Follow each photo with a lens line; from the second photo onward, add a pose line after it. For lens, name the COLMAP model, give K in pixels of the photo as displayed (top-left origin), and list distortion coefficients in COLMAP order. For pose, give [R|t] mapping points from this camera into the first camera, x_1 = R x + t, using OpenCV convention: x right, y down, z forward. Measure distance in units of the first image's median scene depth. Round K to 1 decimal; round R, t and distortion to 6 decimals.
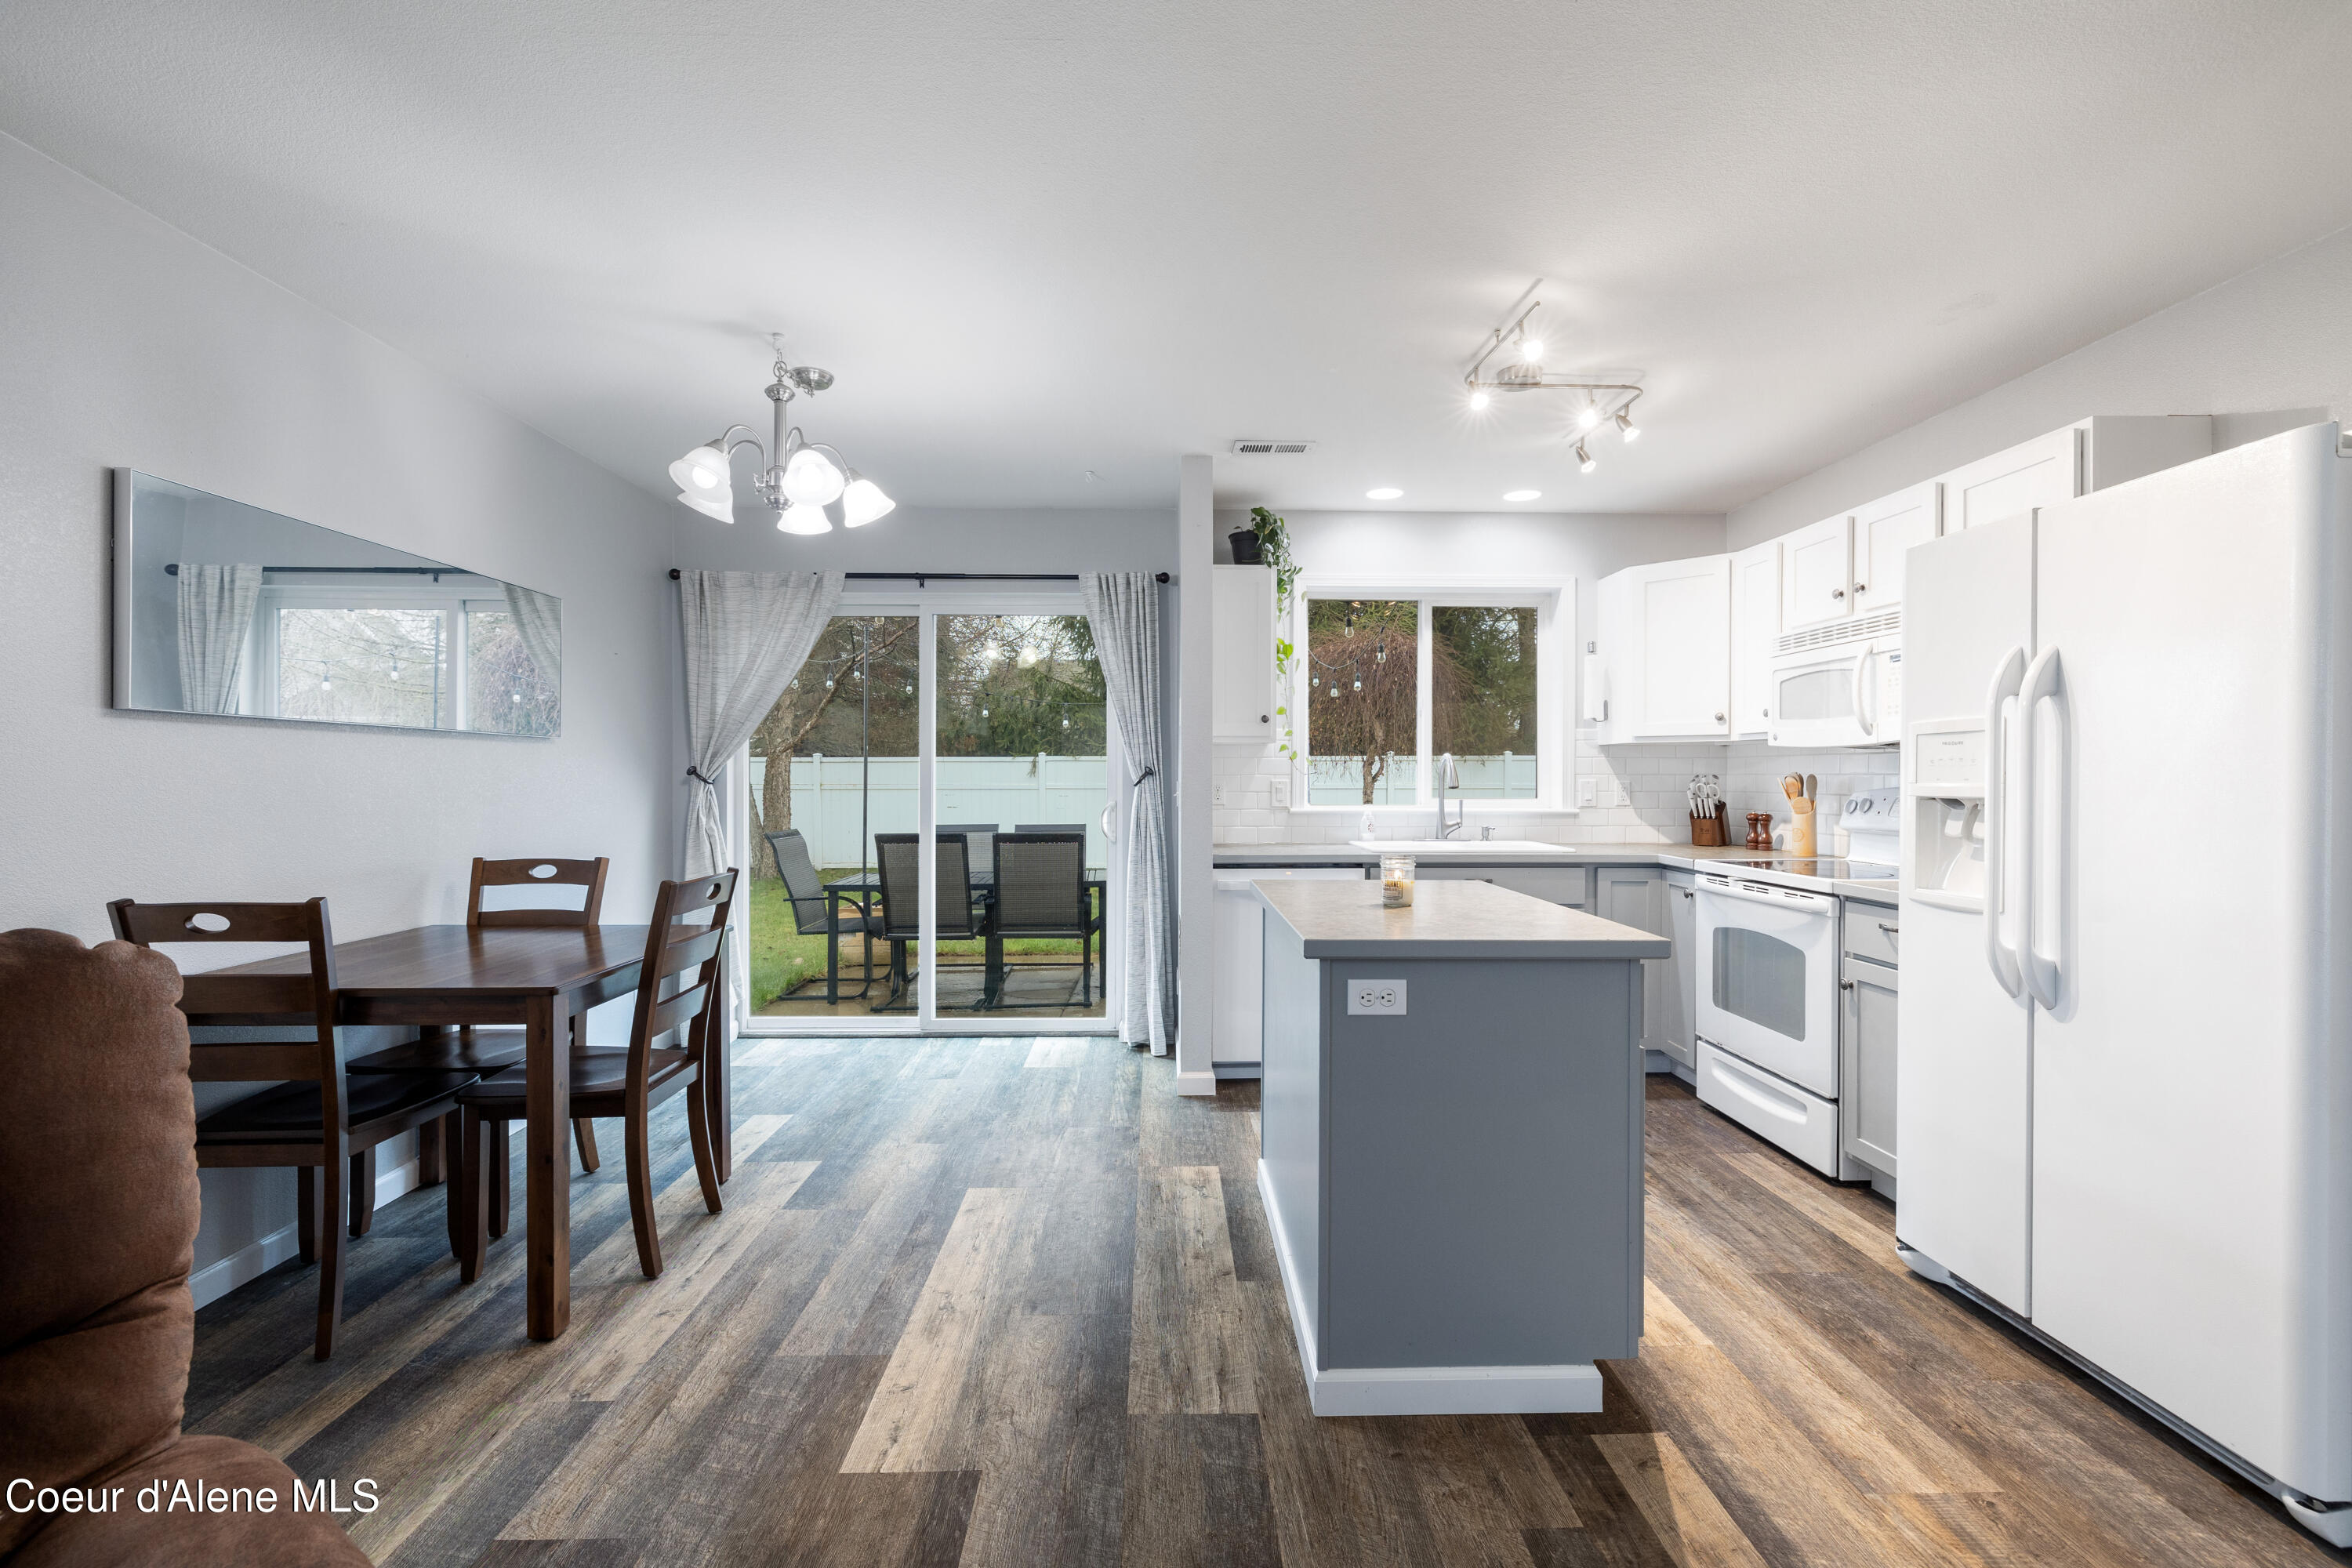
lens RADIAL K [[995.0, 0, 1180.2], [0, 995.0, 779.6], [0, 0, 1]] dist [-0.002629, -0.000198]
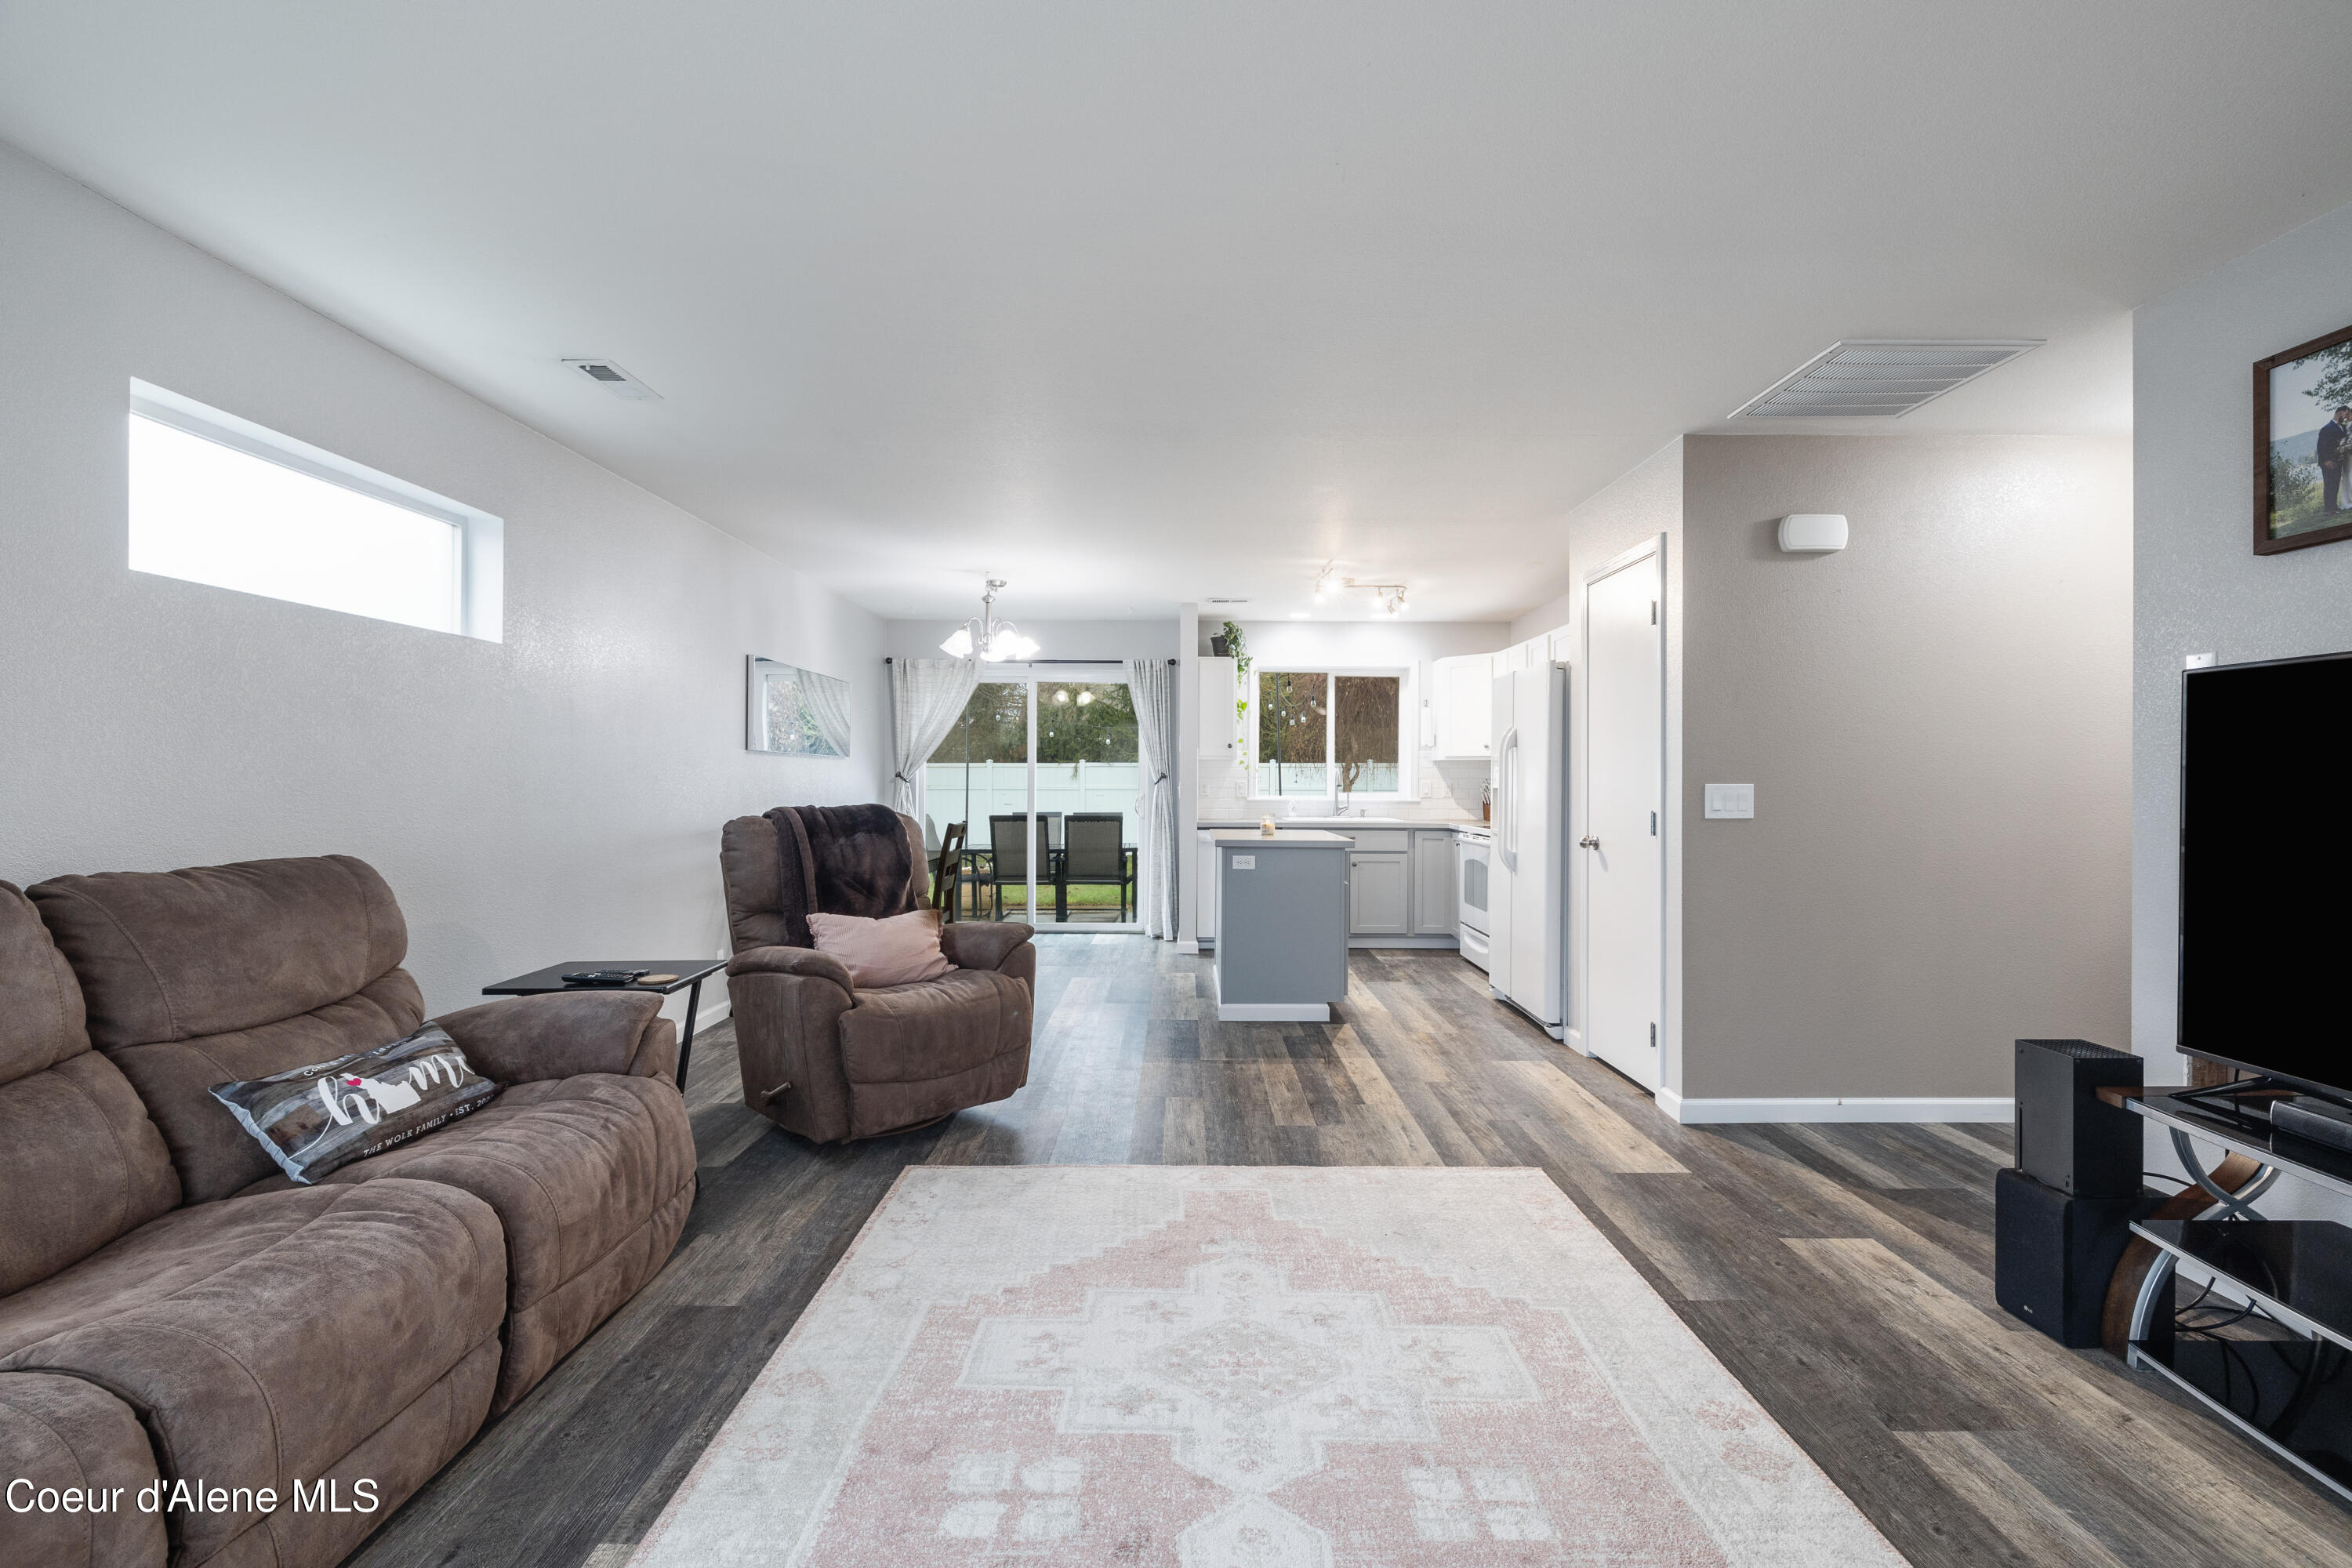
lens RADIAL K [[984.5, 0, 1177.8], [0, 984.5, 778.9], [0, 0, 1]] dist [-0.001535, -0.000628]
pose [[0.999601, 0.002734, -0.028108, 0.045718], [-0.002856, 0.999987, -0.004308, 0.004734], [0.028095, 0.004386, 0.999596, -0.770920]]
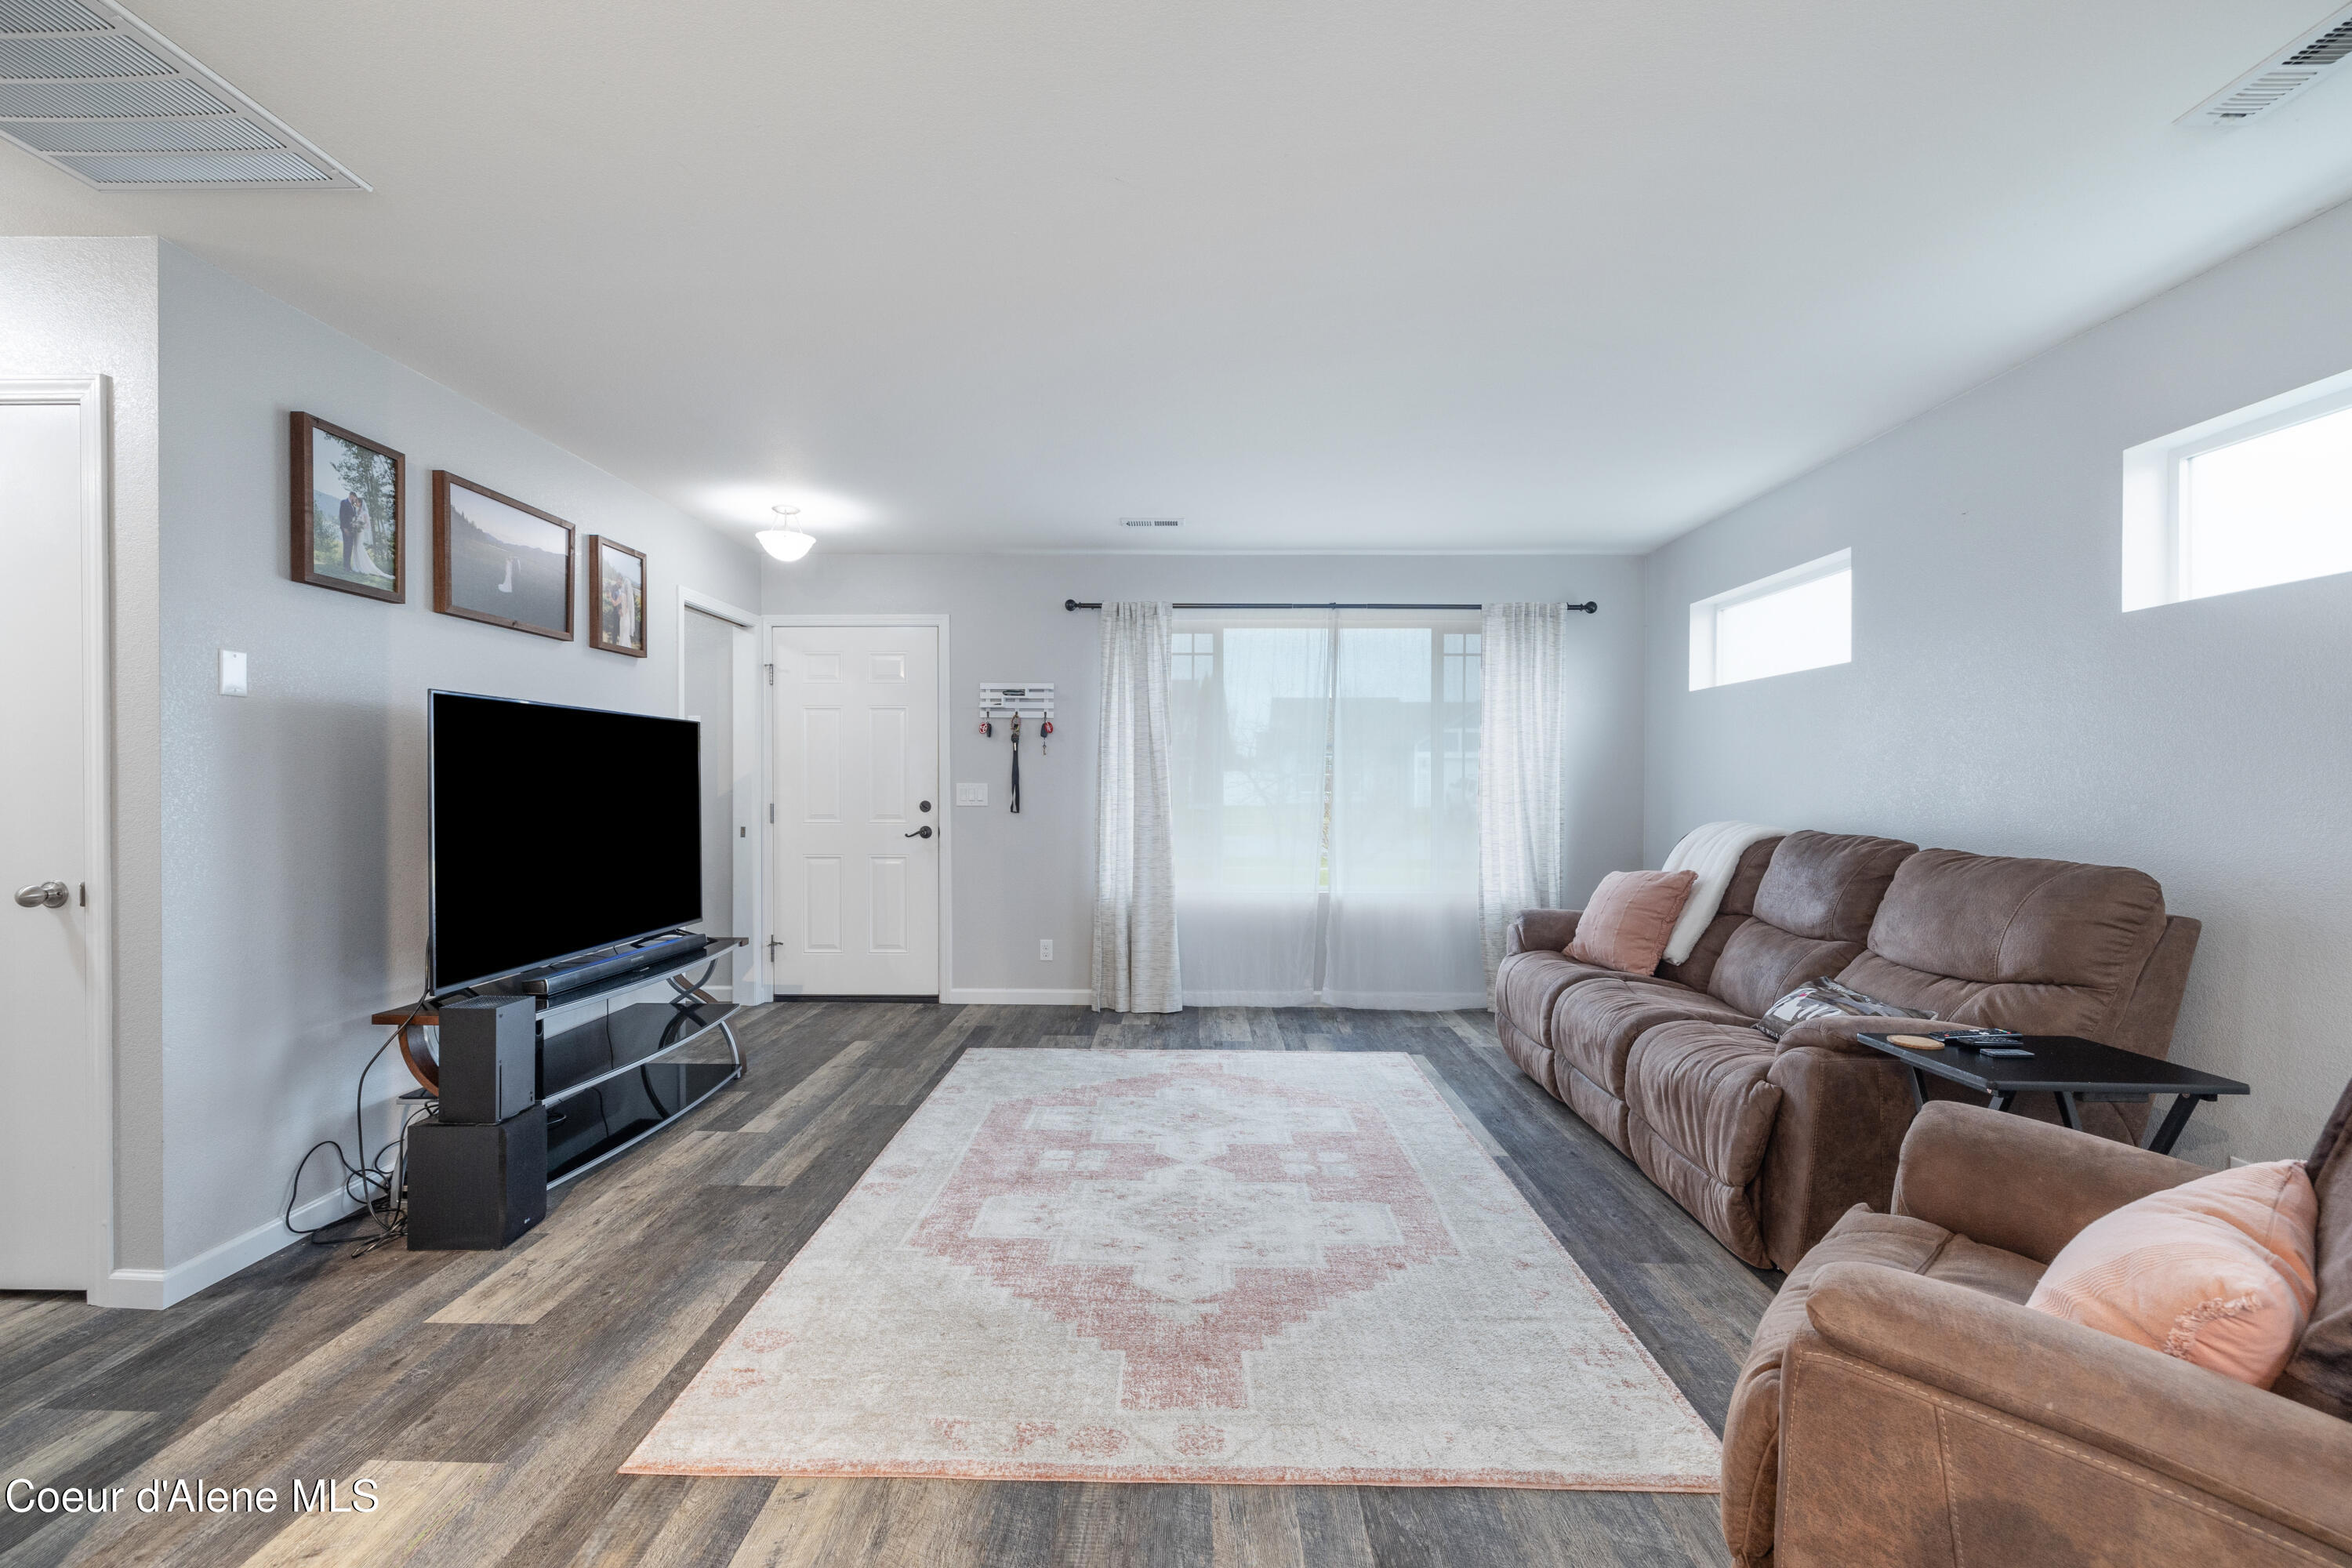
lens RADIAL K [[989.4, 0, 1183.0], [0, 989.4, 776.4], [0, 0, 1]] dist [-0.002302, -0.000199]
pose [[-0.999448, -0.003996, 0.032976, 0.047117], [-0.004046, 0.999991, -0.001447, -0.000281], [-0.032970, -0.001580, -0.999455, 0.428319]]
